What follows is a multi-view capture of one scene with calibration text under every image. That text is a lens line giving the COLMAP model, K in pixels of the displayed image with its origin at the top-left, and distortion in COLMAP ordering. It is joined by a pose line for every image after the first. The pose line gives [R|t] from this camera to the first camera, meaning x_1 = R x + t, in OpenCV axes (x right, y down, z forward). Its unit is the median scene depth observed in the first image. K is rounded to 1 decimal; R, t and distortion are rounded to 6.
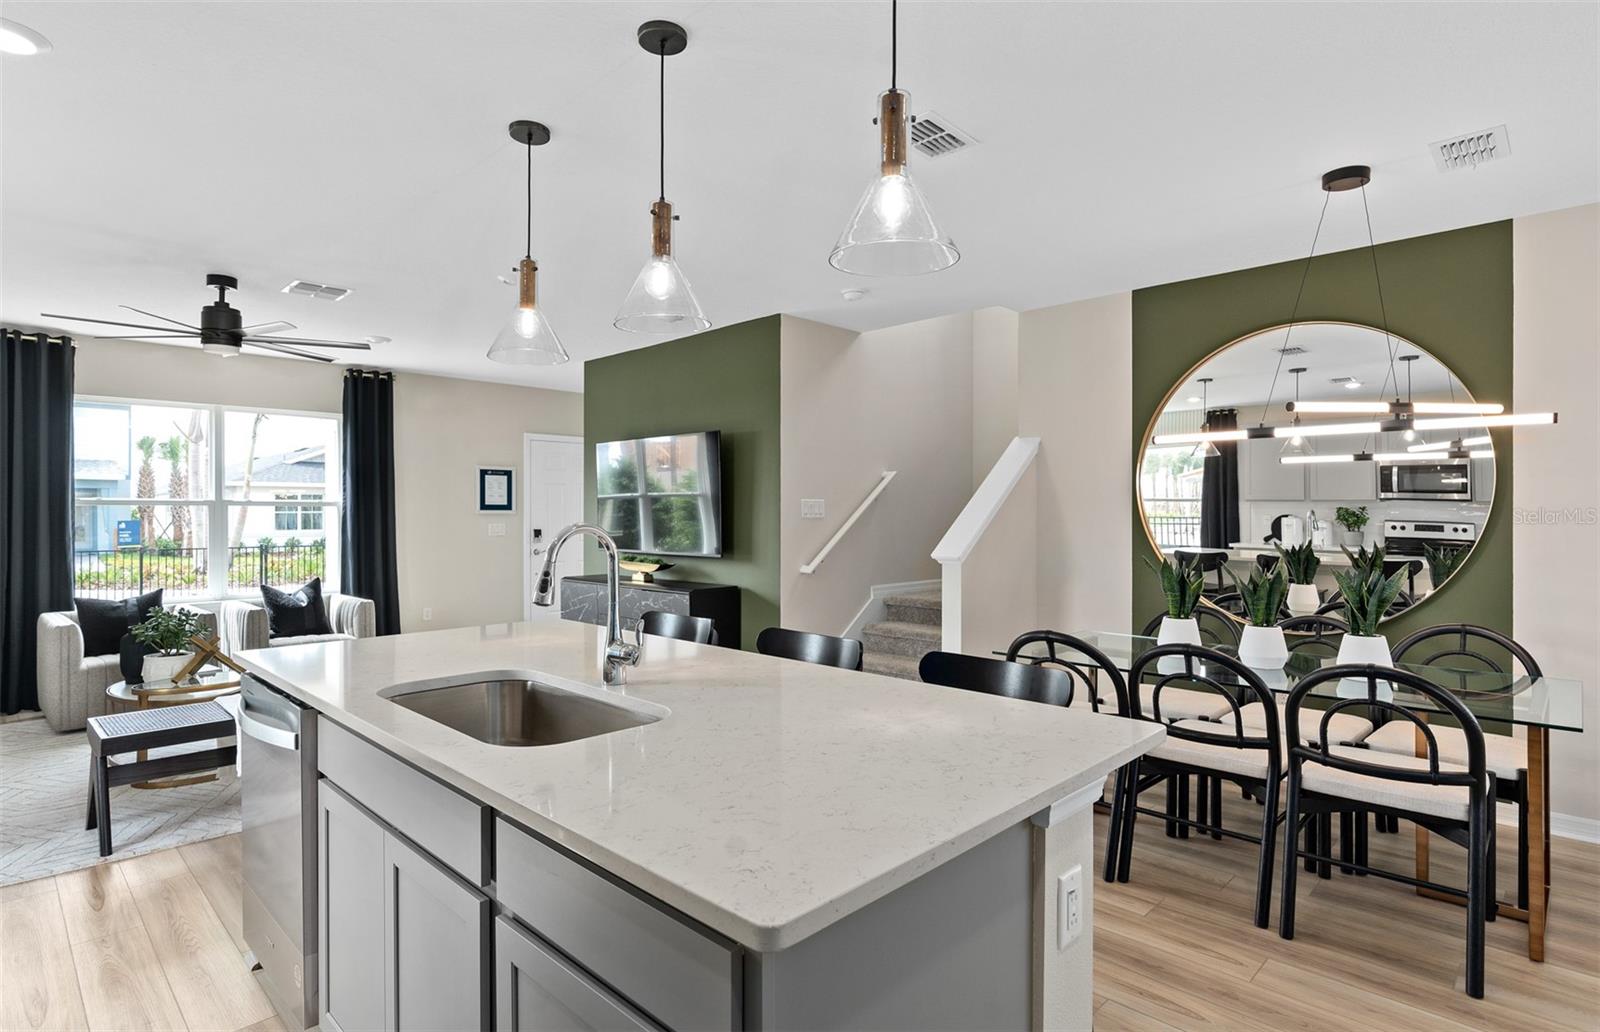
lens RADIAL K [[811.4, 0, 800.0], [0, 811.4, 516.0], [0, 0, 1]] dist [-0.009236, 0.000494]
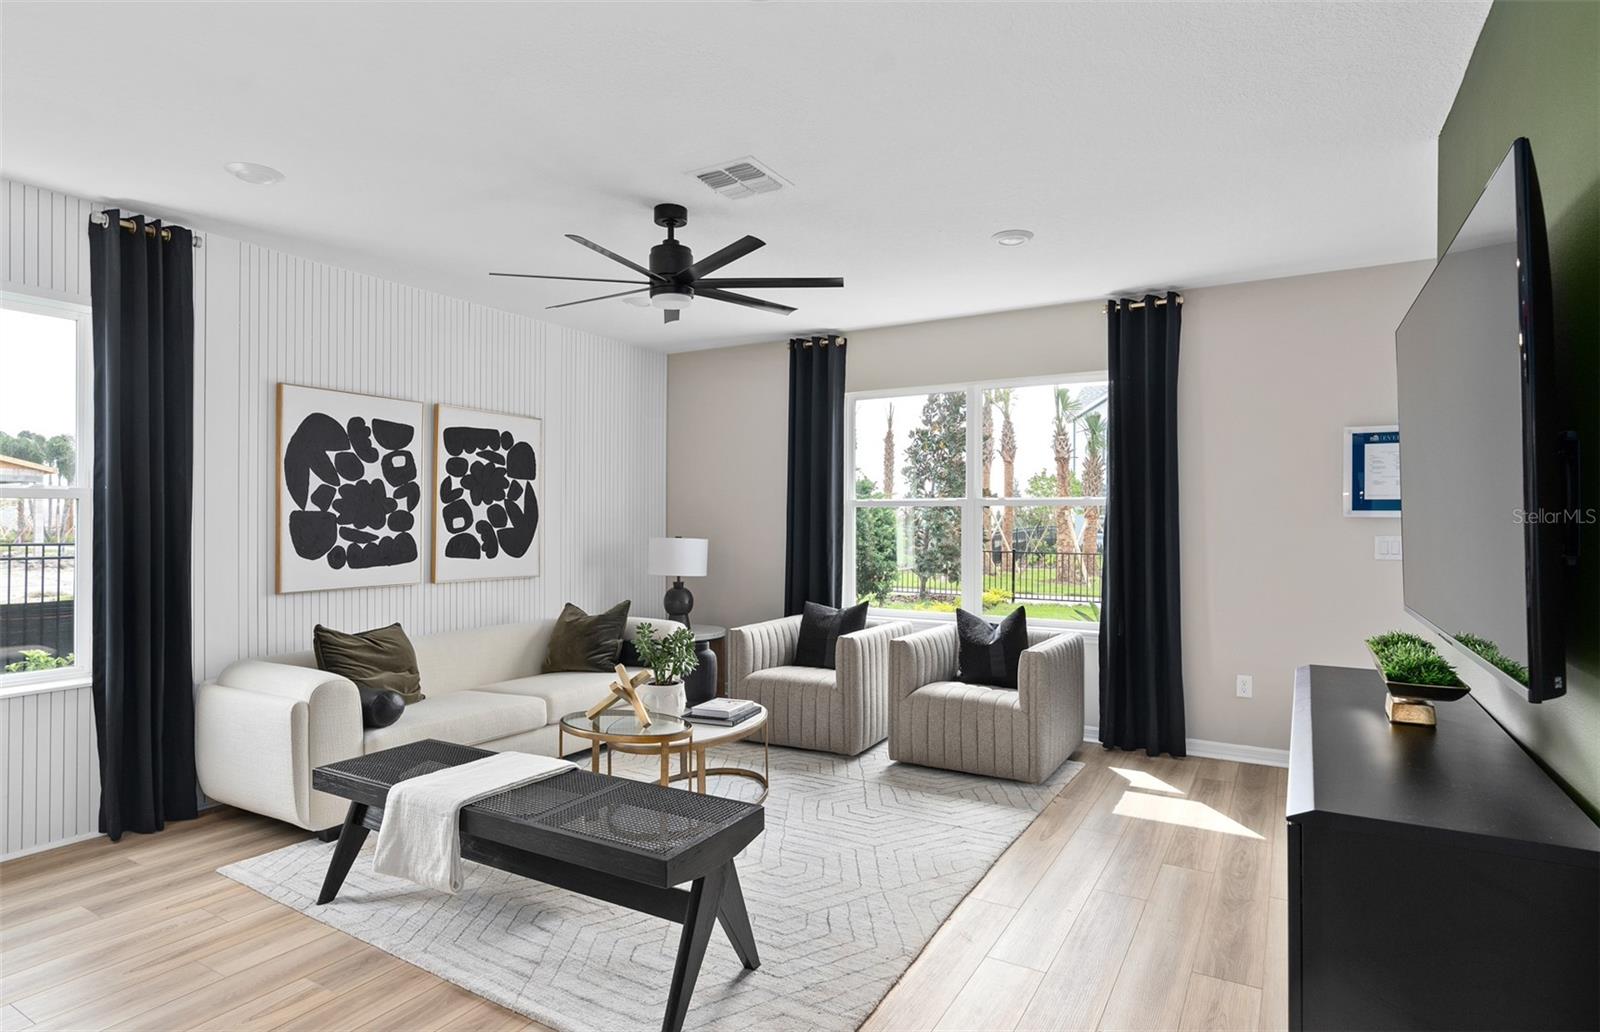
lens RADIAL K [[867.8, 0, 799.0], [0, 867.8, 505.8], [0, 0, 1]] dist [-0.002209, 0.000603]
pose [[0.241267, -0.013093, -0.970371, 0.075708], [-0.009728, 0.999826, -0.015910, 0.002306], [0.970410, 0.013278, 0.241097, 0.564072]]
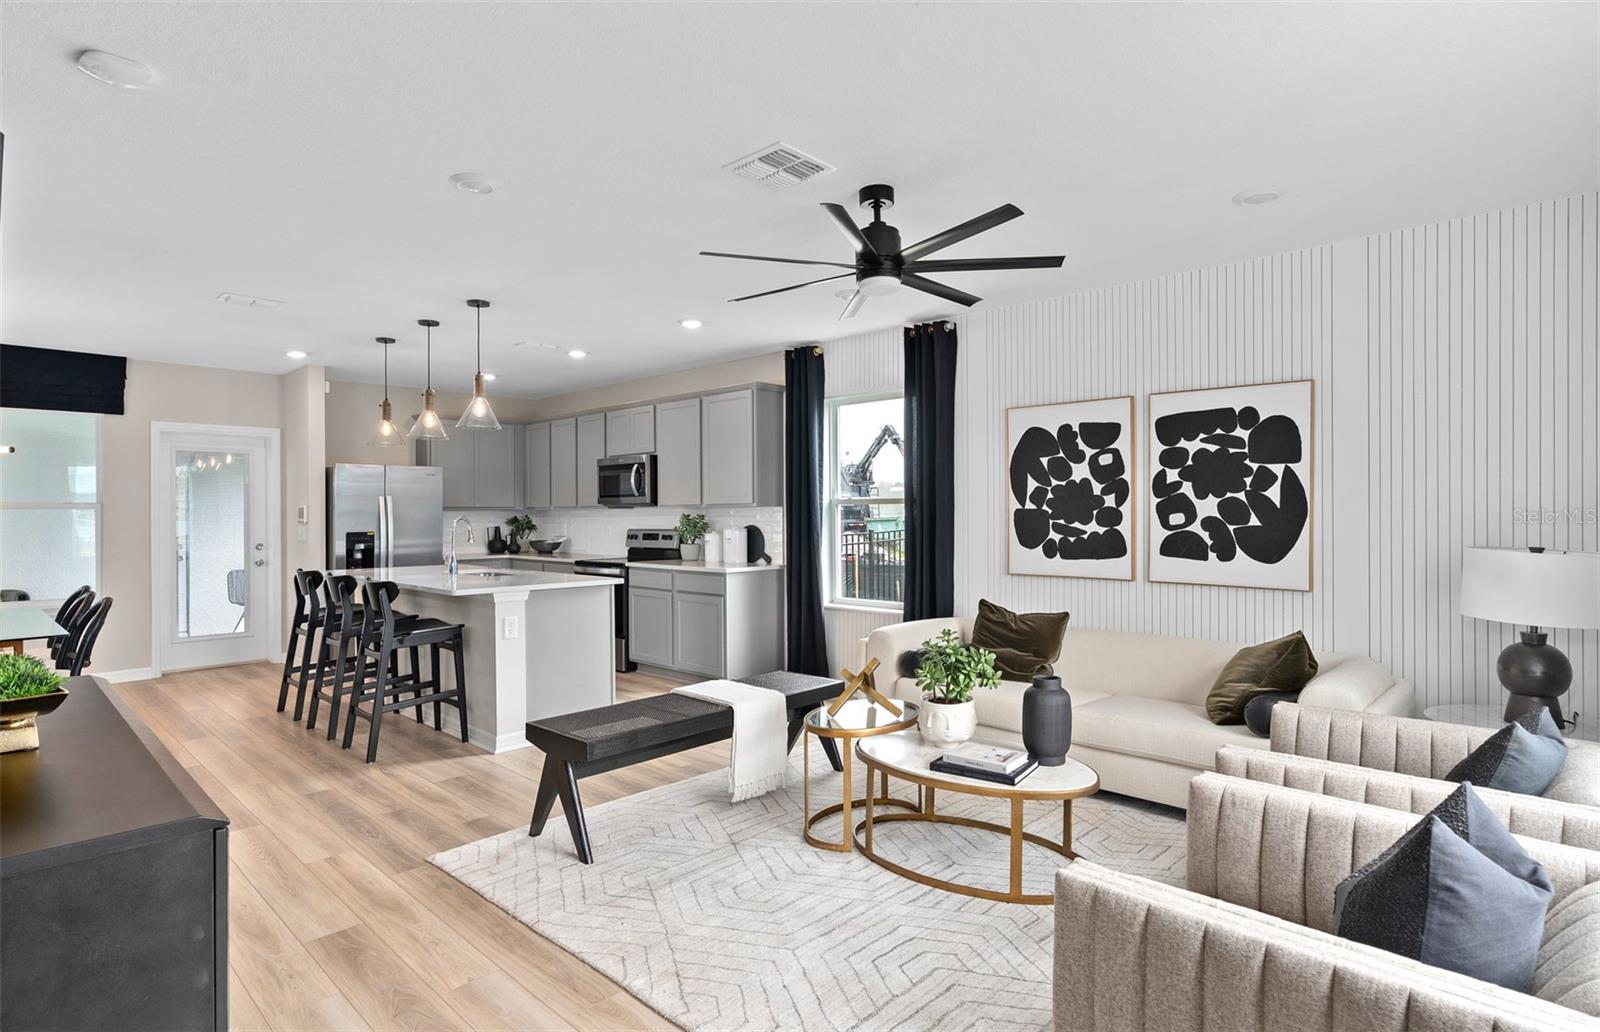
lens RADIAL K [[816.5, 0, 798.1], [0, 816.5, 515.2], [0, 0, 1]] dist [-0.012875, 0.002126]
pose [[-0.999950, 0.001114, -0.009919, -0.402643], [0.001070, 0.999989, 0.004467, 0.001723], [0.009924, 0.004456, -0.999941, 1.080190]]
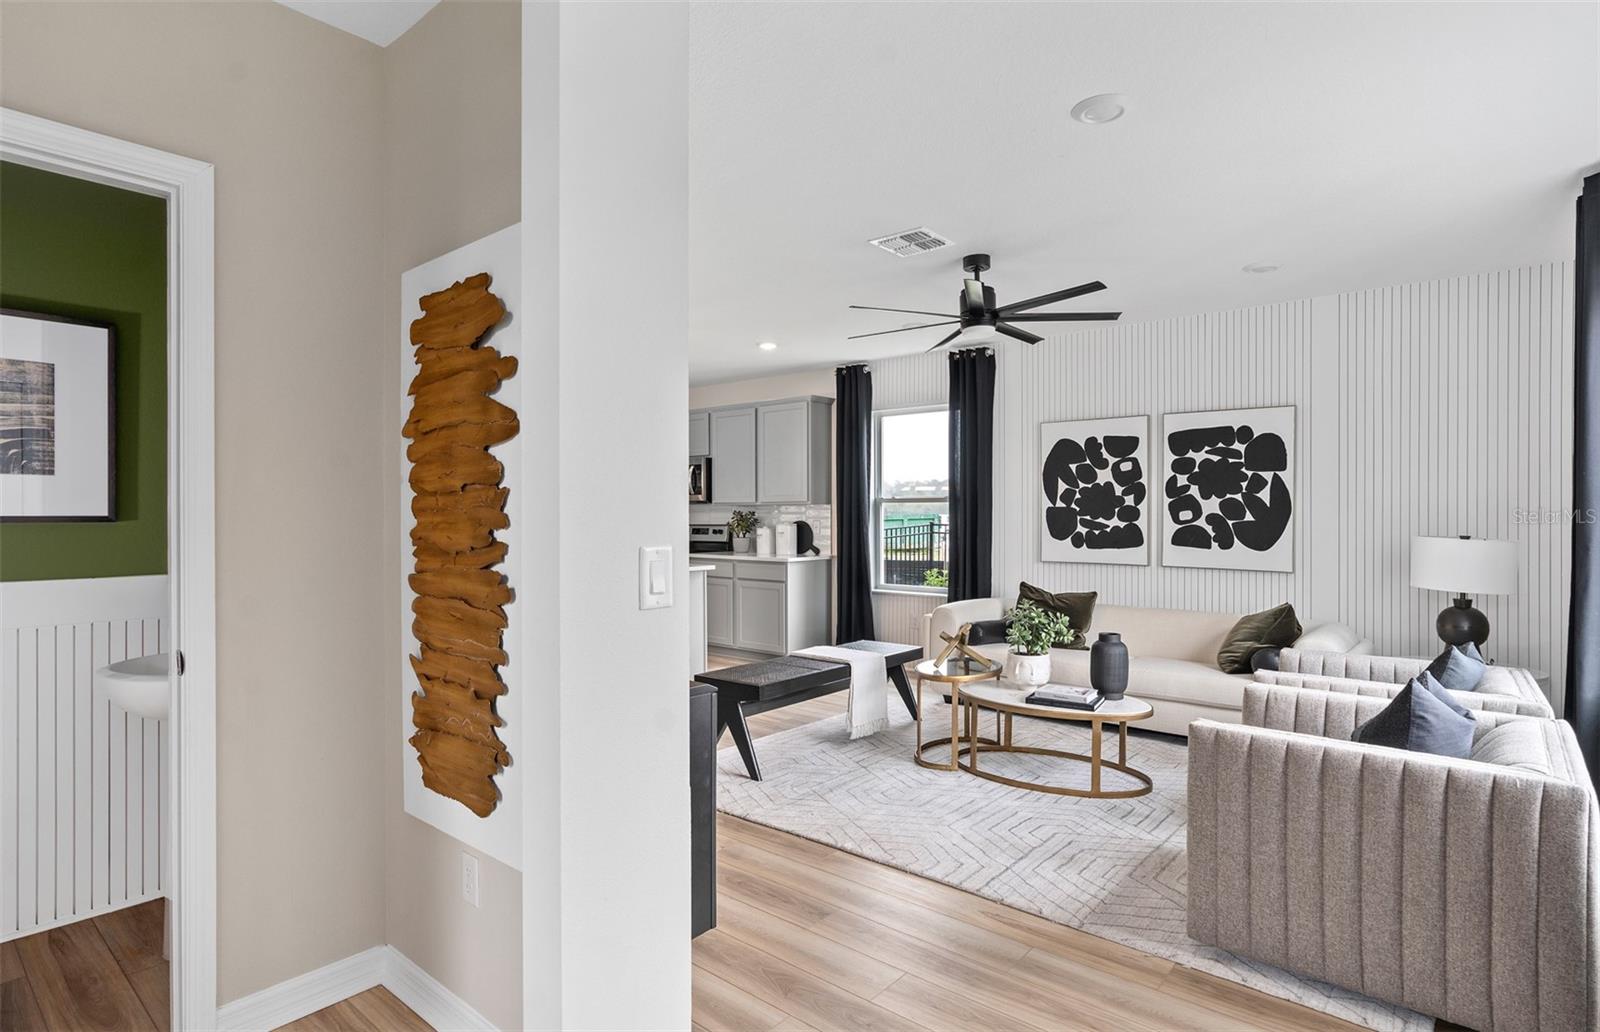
lens RADIAL K [[816.5, 0, 798.1], [0, 816.5, 515.2], [0, 0, 1]] dist [-0.012875, 0.002126]
pose [[-0.997887, -0.003159, -0.064897, -0.283521], [-0.003484, 0.999982, 0.004897, 0.005043], [0.064880, 0.005113, -0.997880, 1.203915]]
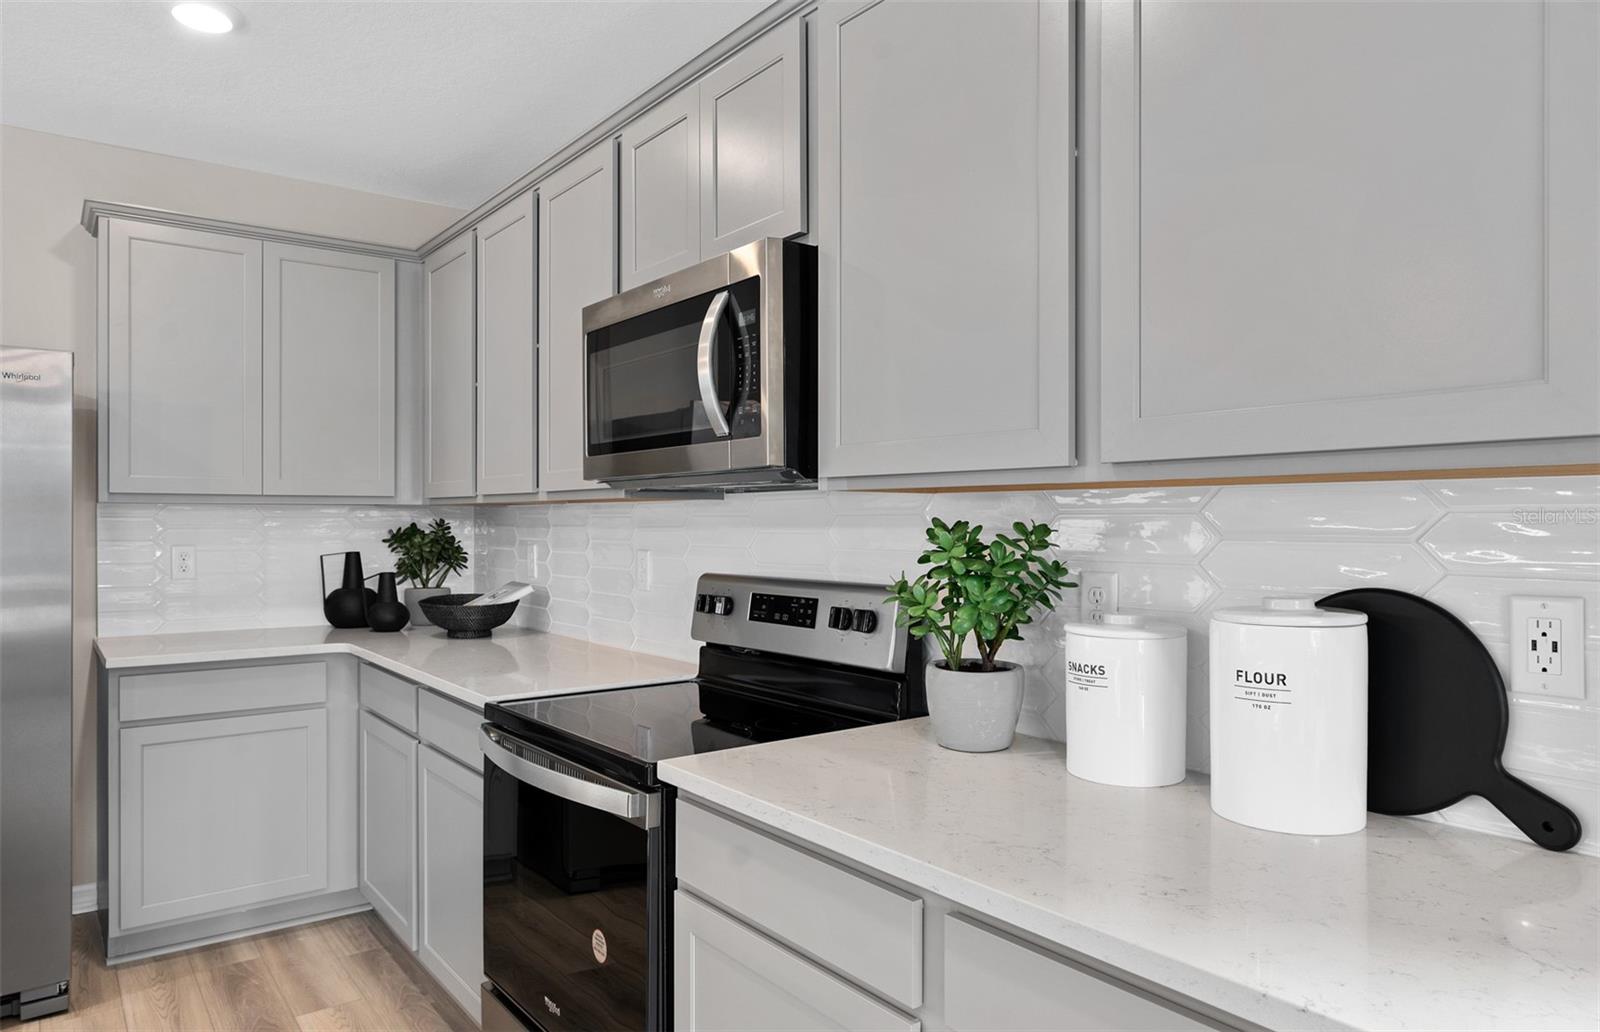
lens RADIAL K [[1015.4, 0, 800.0], [0, 1015.4, 516.0], [0, 0, 1]] dist [-0.004418, -0.000360]
pose [[-0.989205, -0.002441, 0.146518, -0.273055], [-0.002421, 0.999997, 0.000319, 0.003796], [-0.146518, -0.000039, -0.989208, 0.331144]]
